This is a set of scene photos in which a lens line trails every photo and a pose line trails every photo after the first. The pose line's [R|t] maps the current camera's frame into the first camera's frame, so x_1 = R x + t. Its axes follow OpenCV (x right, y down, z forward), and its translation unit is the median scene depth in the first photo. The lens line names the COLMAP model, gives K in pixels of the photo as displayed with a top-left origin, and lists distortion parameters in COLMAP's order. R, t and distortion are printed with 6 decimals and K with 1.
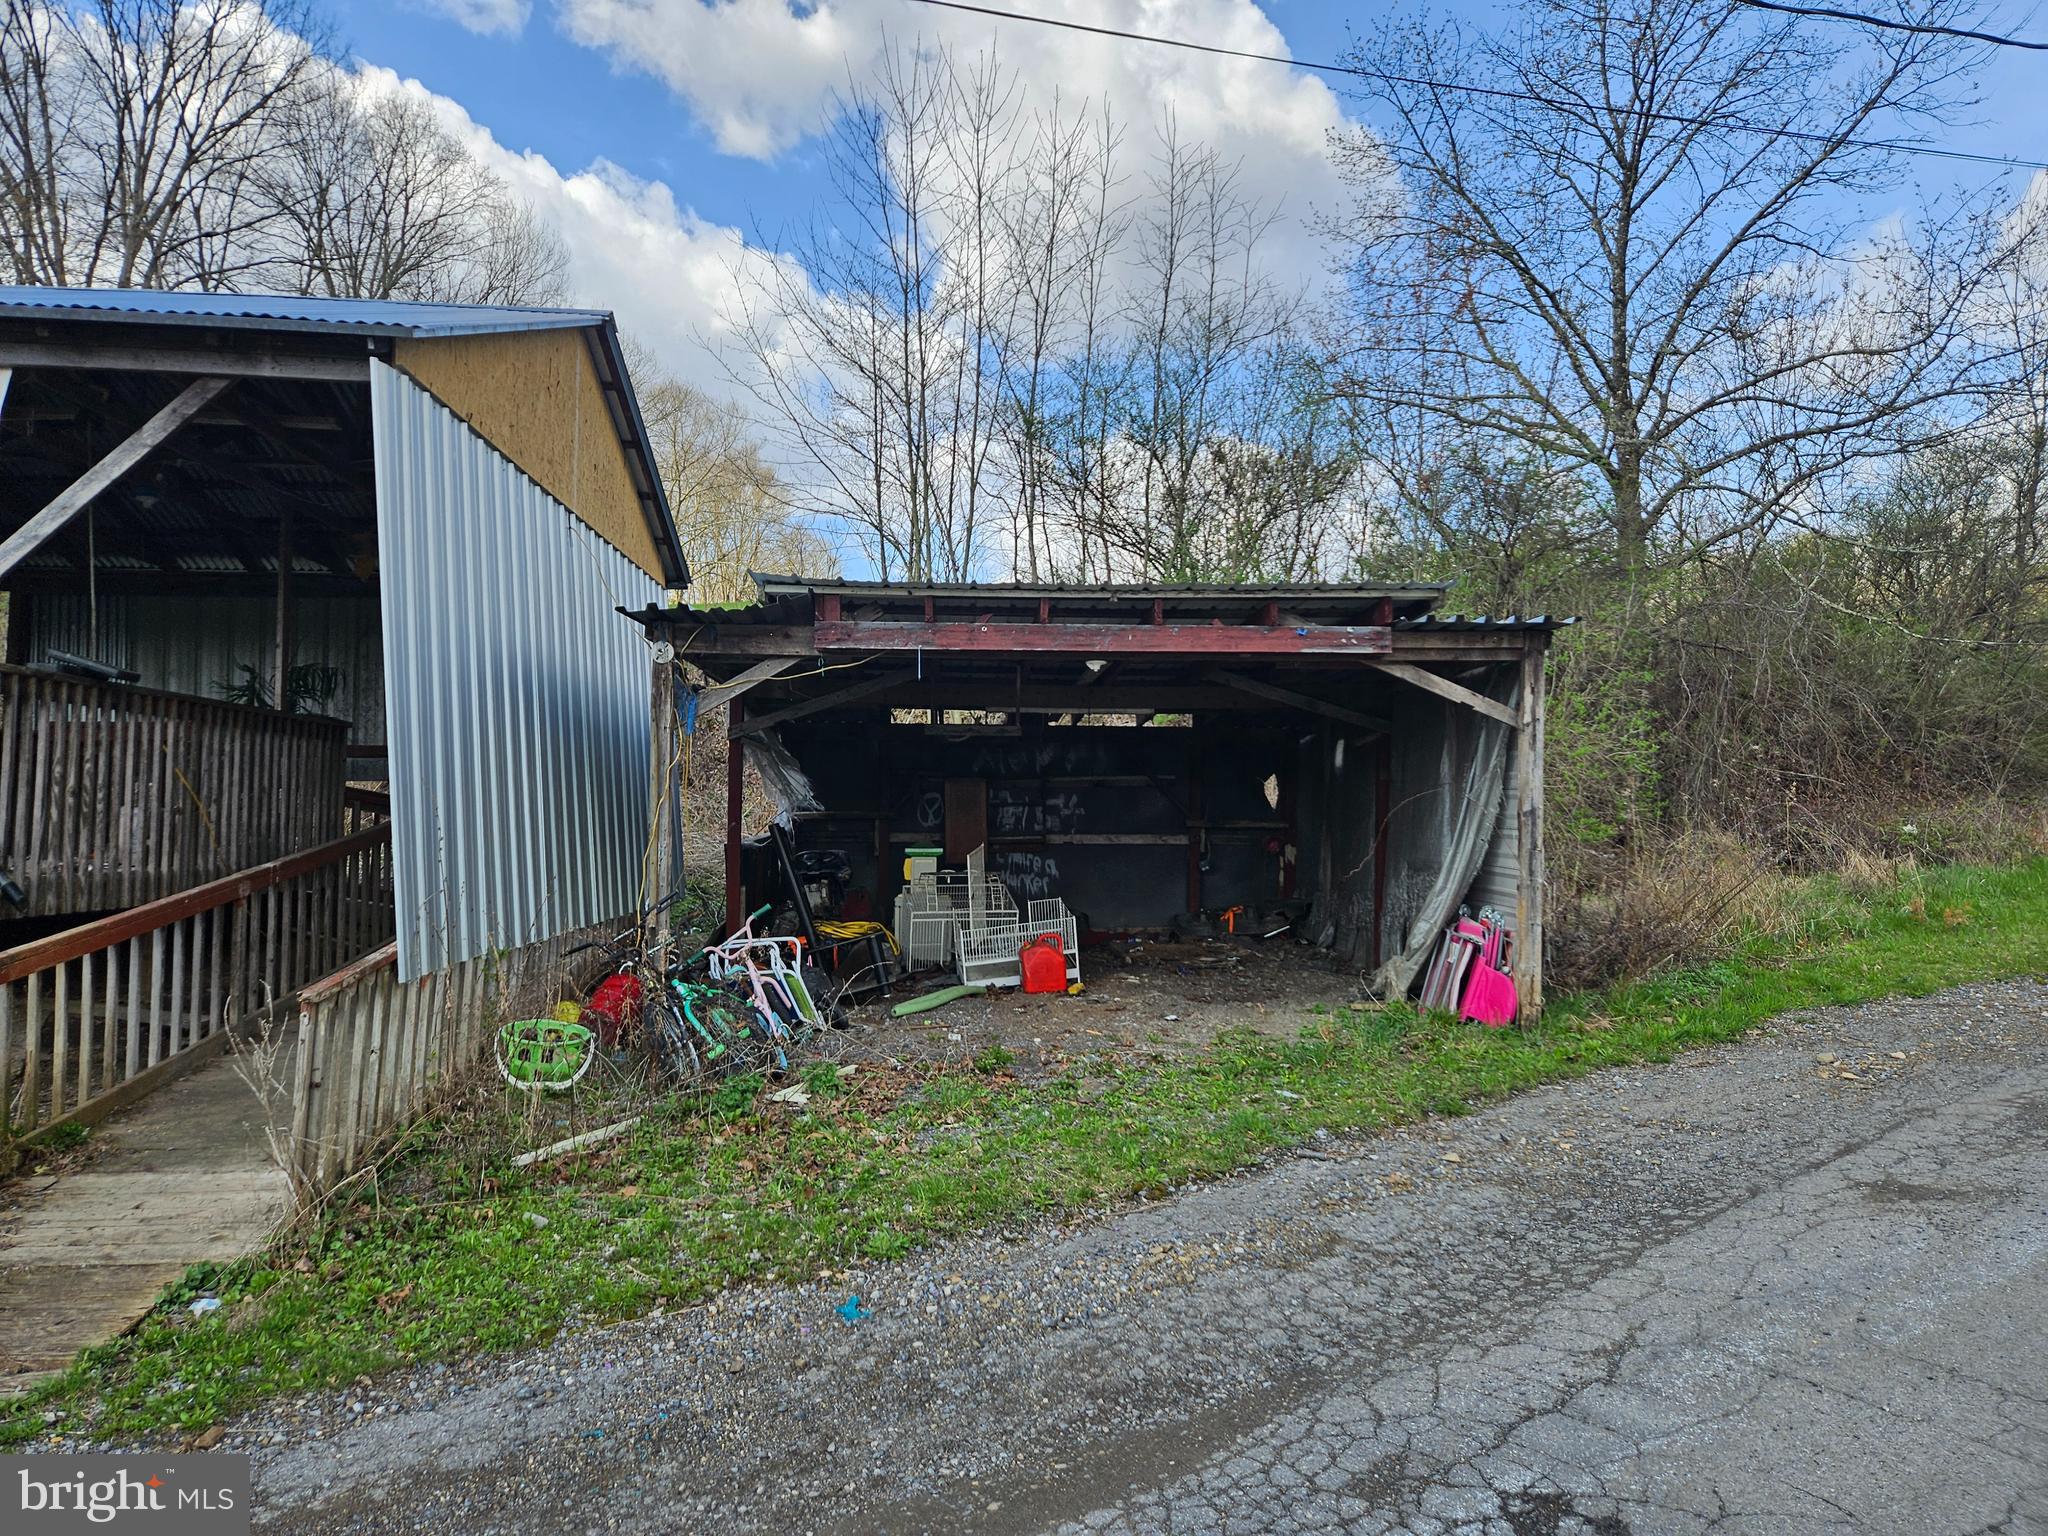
lens RADIAL K [[1344.2, 0, 1025.2], [0, 1344.2, 753.1], [0, 0, 1]] dist [0.077125, -0.052811]
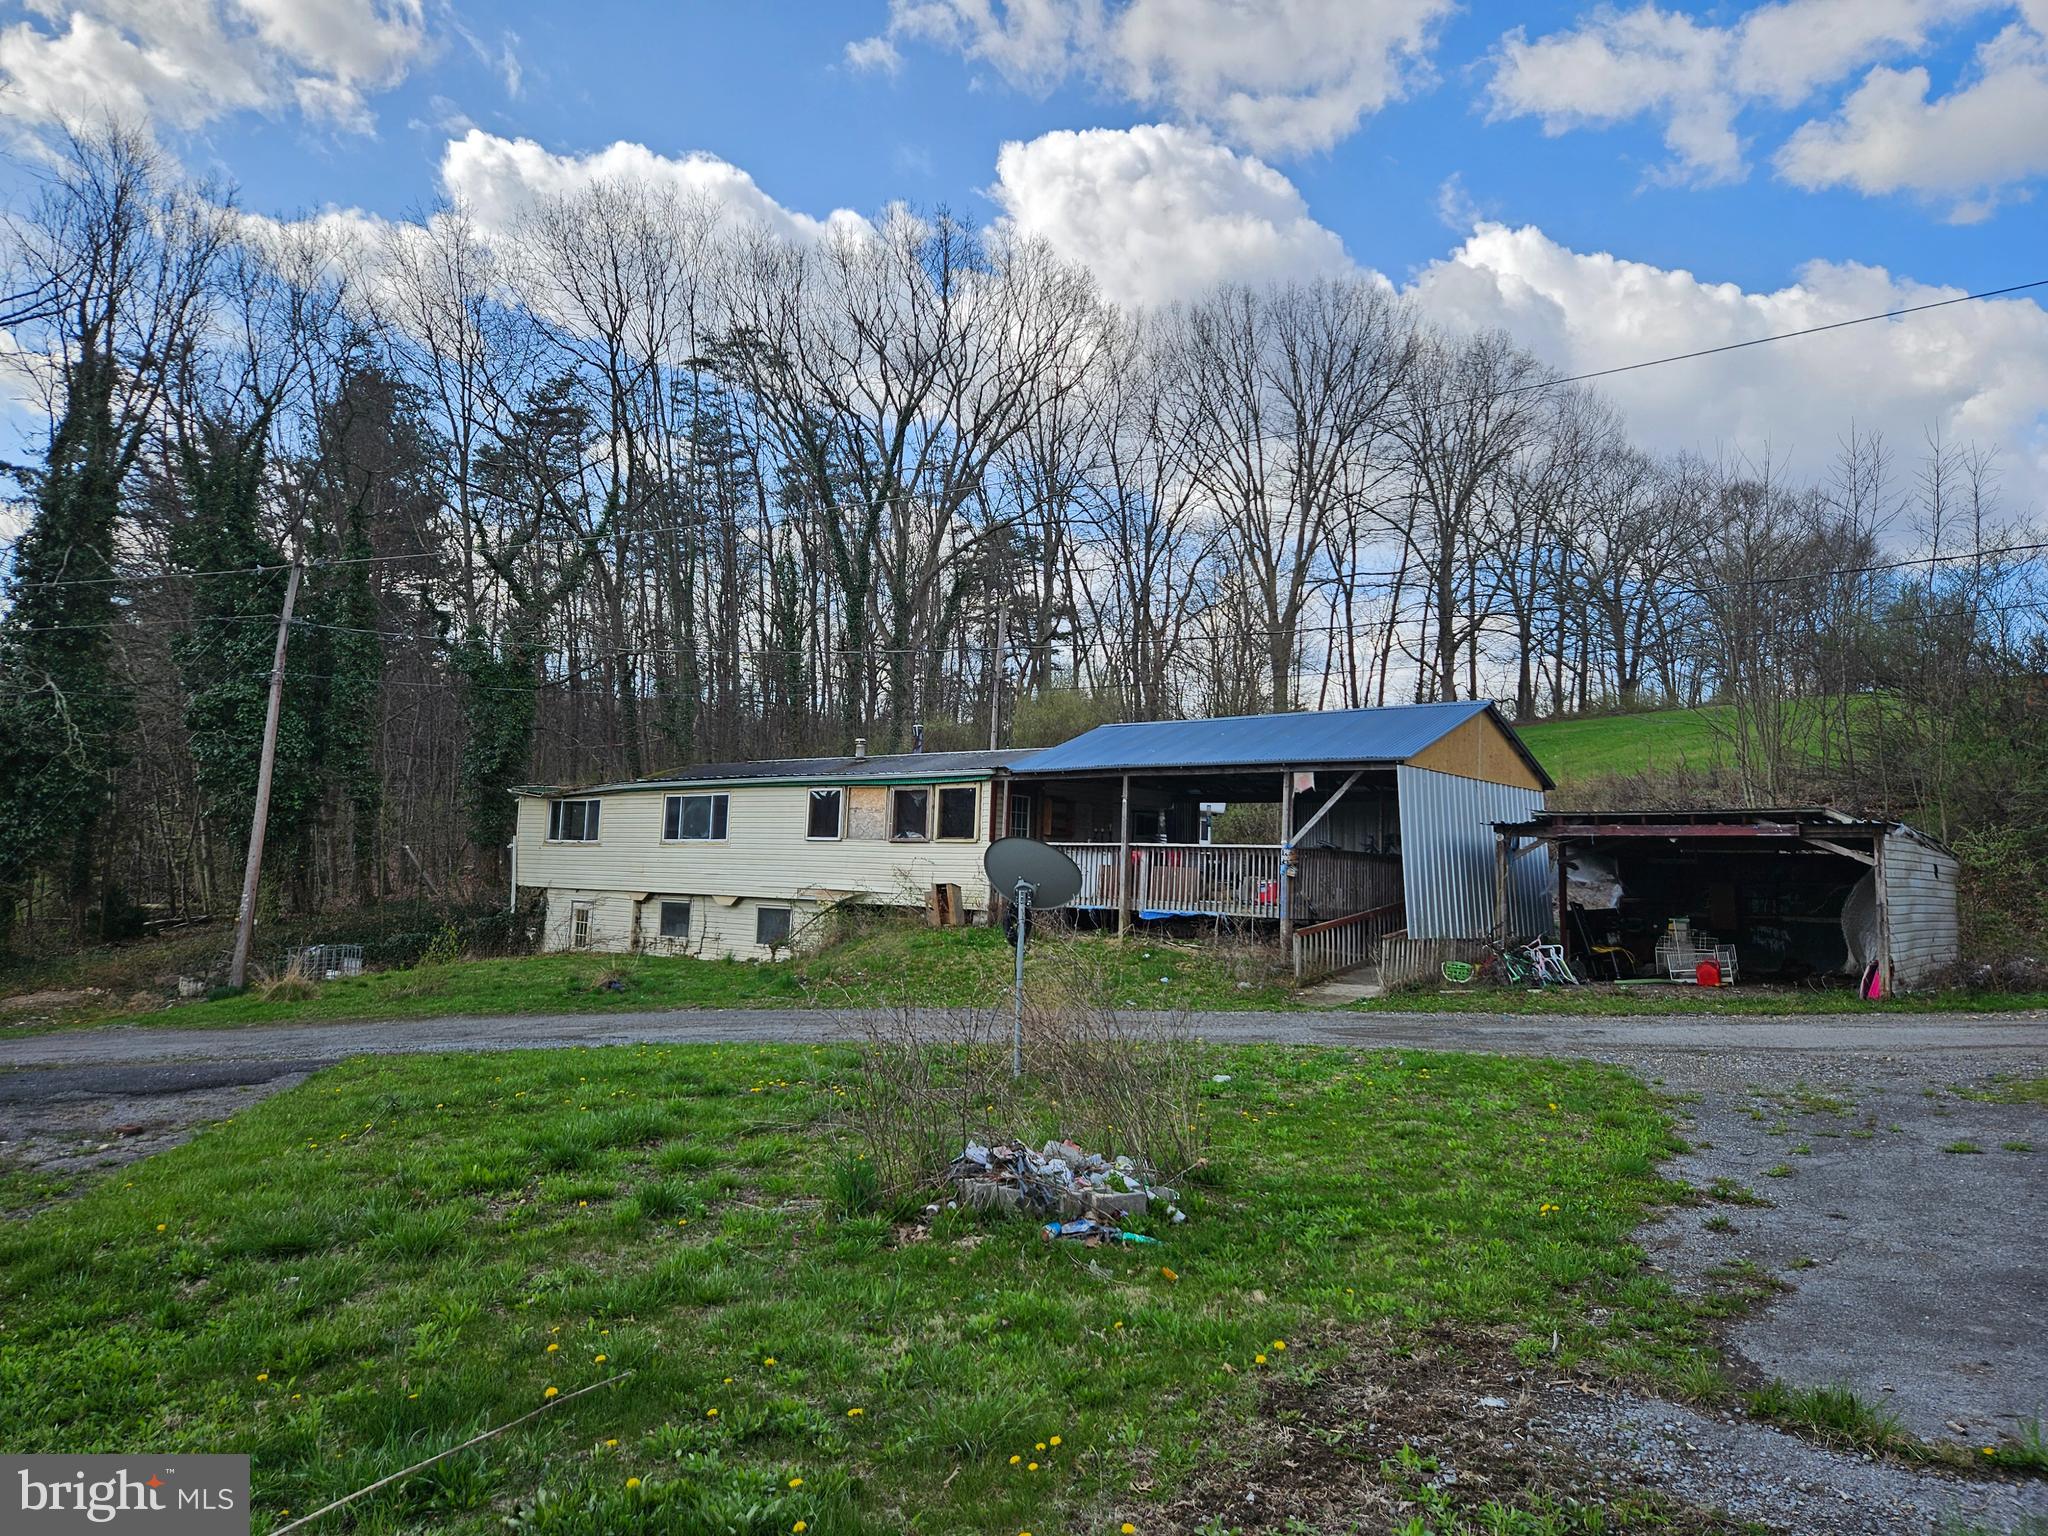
lens RADIAL K [[1344.2, 0, 1025.2], [0, 1344.2, 753.1], [0, 0, 1]] dist [0.077125, -0.052811]
pose [[0.714791, -0.049750, -0.697567, 1.112865], [0.006724, 0.997909, -0.064281, -0.082498], [0.699306, 0.041257, 0.713631, -1.896901]]
